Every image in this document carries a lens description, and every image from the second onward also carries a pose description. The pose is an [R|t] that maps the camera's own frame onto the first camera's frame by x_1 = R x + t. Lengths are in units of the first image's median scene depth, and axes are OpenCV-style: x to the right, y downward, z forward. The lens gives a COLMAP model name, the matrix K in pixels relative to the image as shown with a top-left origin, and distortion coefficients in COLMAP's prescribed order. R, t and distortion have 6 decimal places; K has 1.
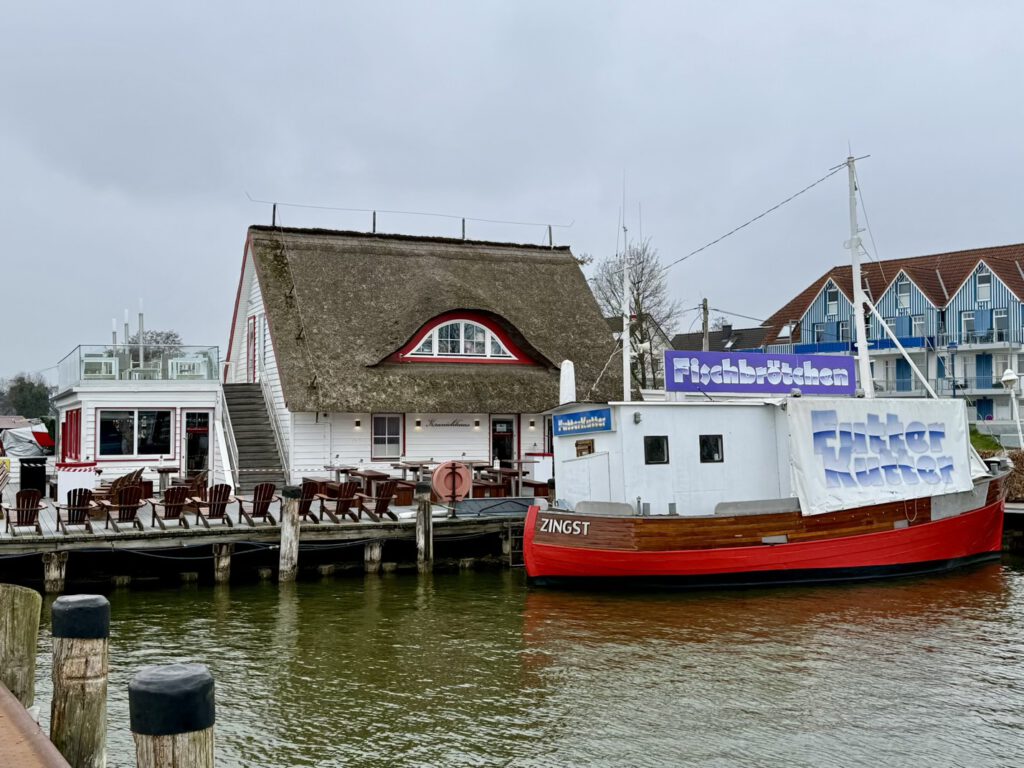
lens RADIAL K [[1219.0, 0, 512.0], [0, 1219.0, 384.0], [0, 0, 1]] dist [0.213445, -0.025406]
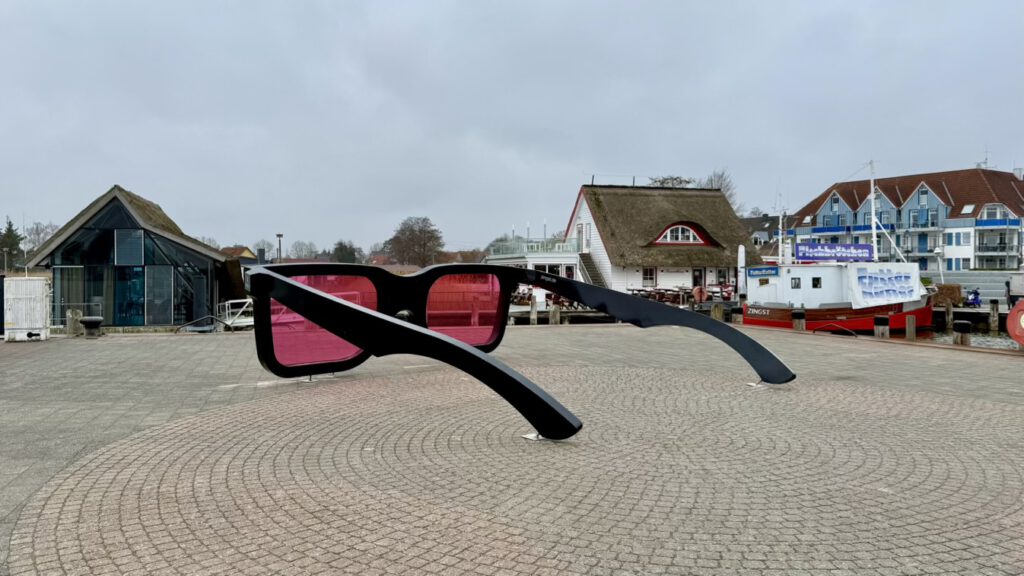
lens RADIAL K [[656.9, 0, 512.0], [0, 656.9, 288.0], [0, 0, 1]] dist [0.000060, 0.000335]
pose [[0.980928, 0.011536, -0.194030, -0.111556], [0.000326, 0.998138, 0.060990, -0.011638], [0.194373, -0.059890, 0.979098, -0.270073]]
